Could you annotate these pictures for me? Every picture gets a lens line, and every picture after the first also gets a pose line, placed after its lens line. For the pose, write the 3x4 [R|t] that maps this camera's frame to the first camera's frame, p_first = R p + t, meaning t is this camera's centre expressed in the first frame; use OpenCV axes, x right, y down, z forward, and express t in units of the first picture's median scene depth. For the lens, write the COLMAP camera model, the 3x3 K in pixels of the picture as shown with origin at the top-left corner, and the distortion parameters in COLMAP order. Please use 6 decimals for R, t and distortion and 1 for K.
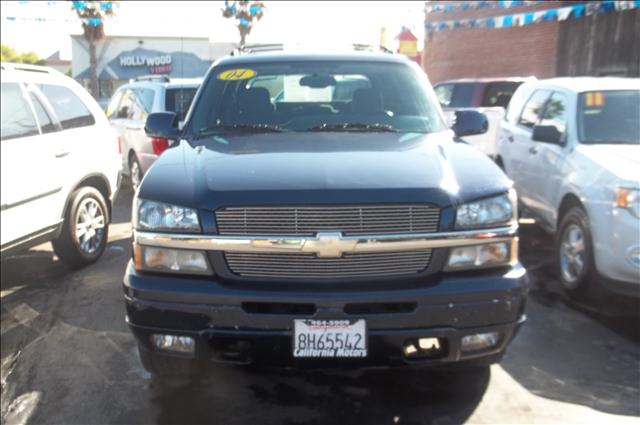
lens RADIAL K [[540.0, 0, 320.3], [0, 540.0, 209.2], [0, 0, 1]] dist [0.016546, -0.003185]
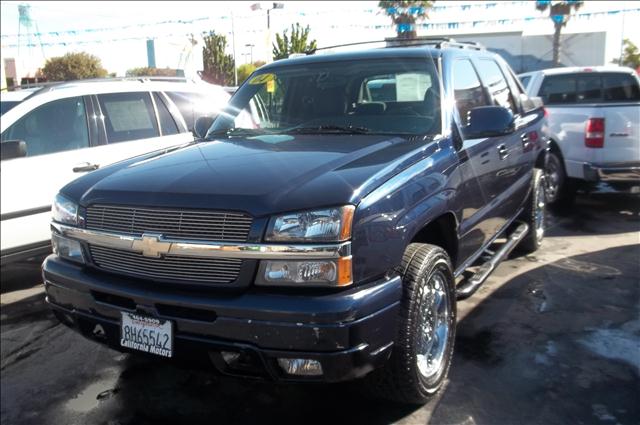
lens RADIAL K [[610.9, 0, 318.5], [0, 610.9, 212.9], [0, 0, 1]] dist [-0.041717, 0.000000]
pose [[0.862218, 0.055679, -0.503468, 0.885619], [-0.066342, 0.997792, -0.003268, -0.014456], [0.502174, 0.036218, 0.864008, 0.140853]]
